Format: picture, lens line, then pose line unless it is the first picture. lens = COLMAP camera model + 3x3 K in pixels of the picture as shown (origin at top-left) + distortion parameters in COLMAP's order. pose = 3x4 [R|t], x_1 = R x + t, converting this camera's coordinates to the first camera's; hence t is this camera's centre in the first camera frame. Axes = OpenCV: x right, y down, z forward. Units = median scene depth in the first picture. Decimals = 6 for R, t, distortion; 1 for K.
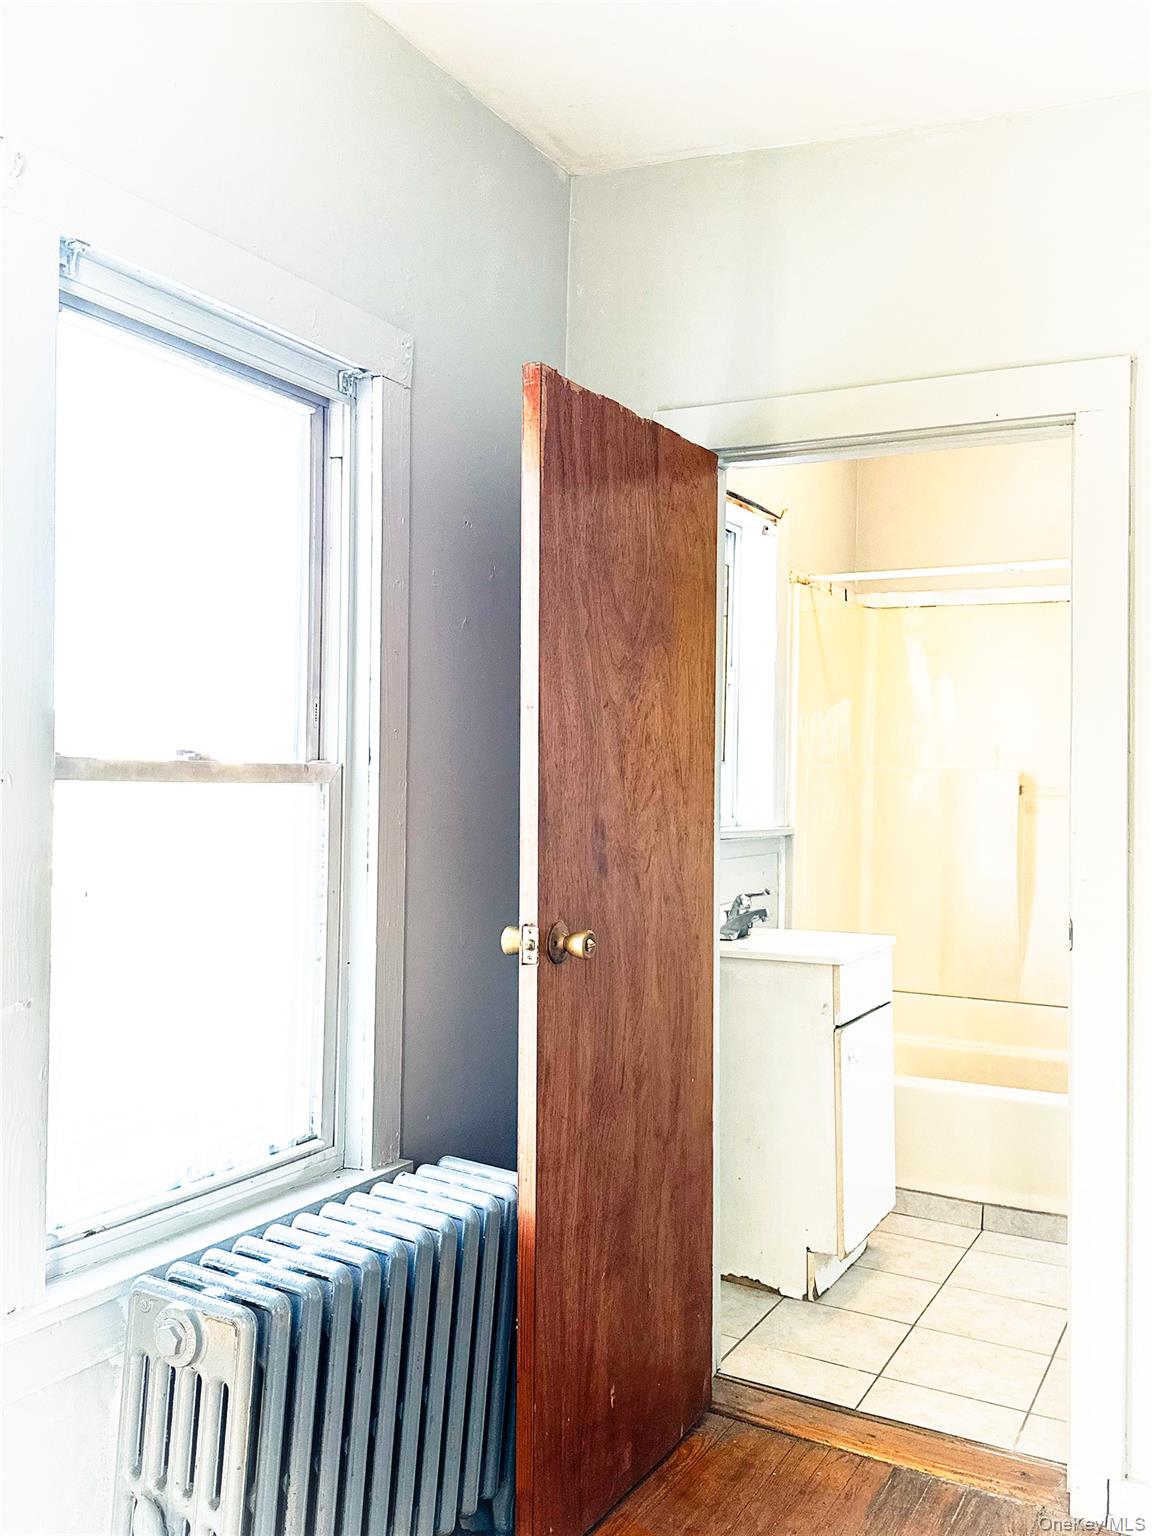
lens RADIAL K [[1500.5, 0, 576.0], [0, 1500.5, 768.0], [0, 0, 1]] dist [0.135226, -0.009643]
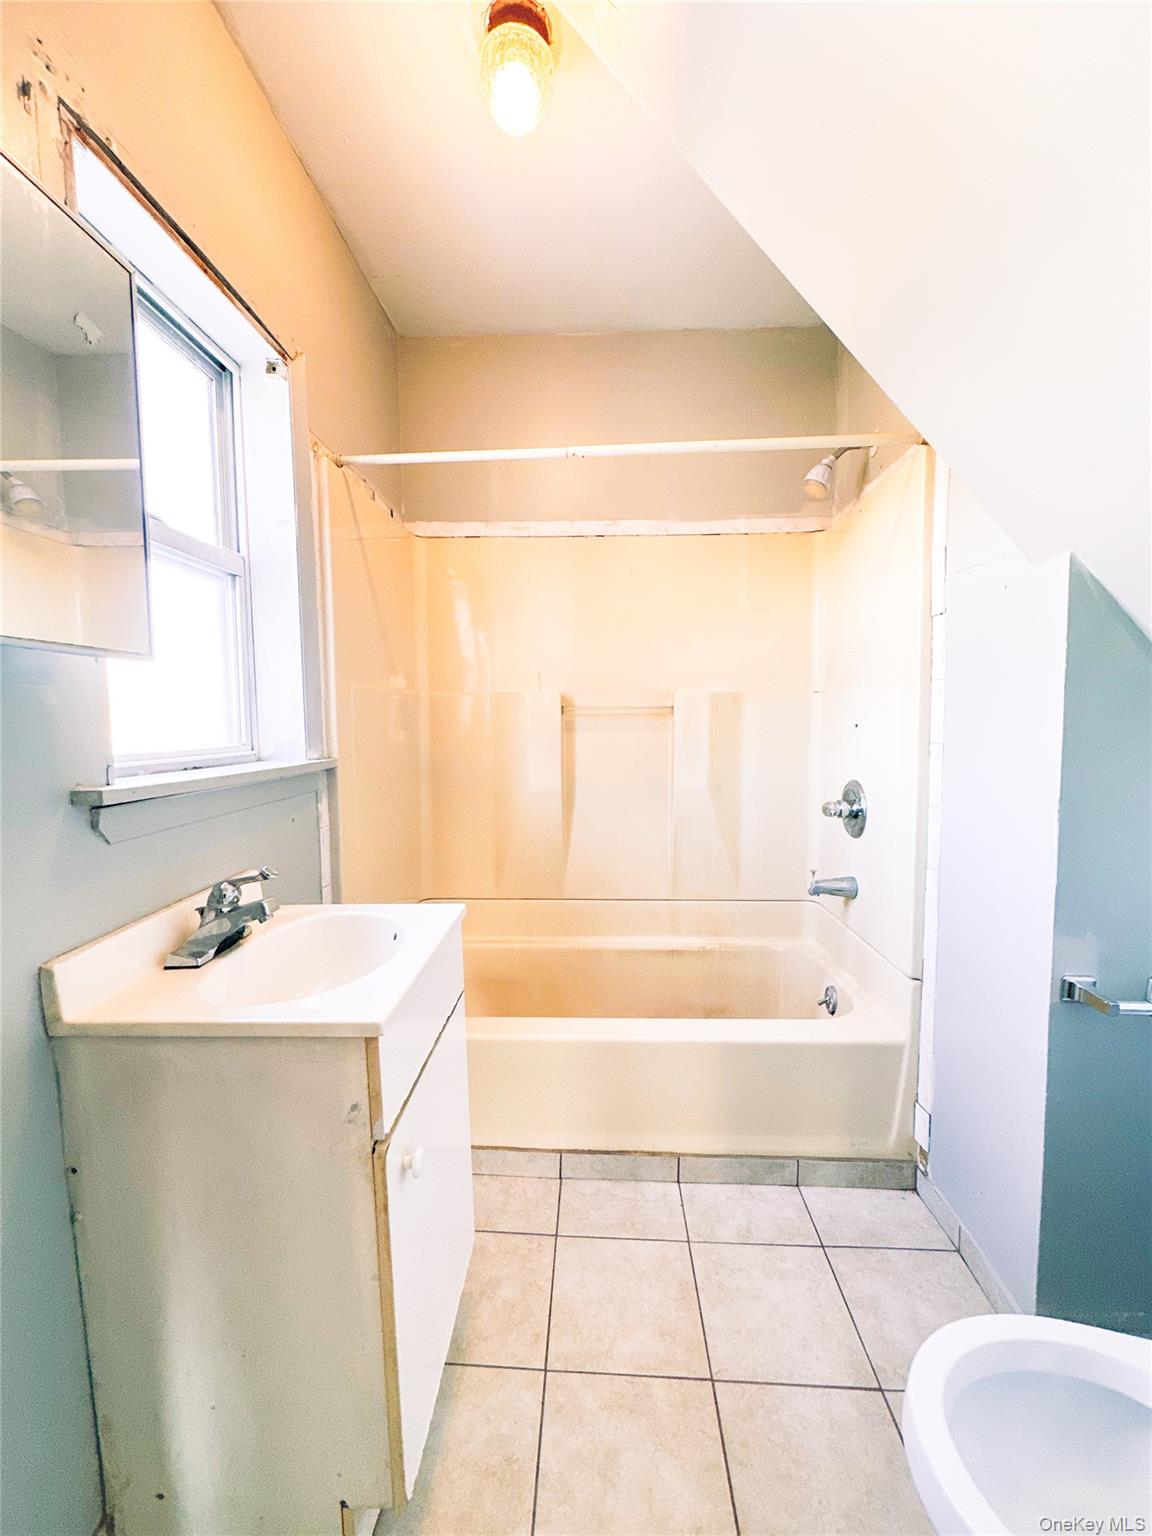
lens RADIAL K [[641.9, 0, 576.2], [0, 641.9, 762.7], [0, 0, 1]] dist [-0.002597, 0.001171]
pose [[0.912329, -0.054306, 0.405840, 0.124253], [0.022572, 0.996329, 0.082580, 0.015484], [-0.408834, -0.066180, 0.910206, 0.633879]]
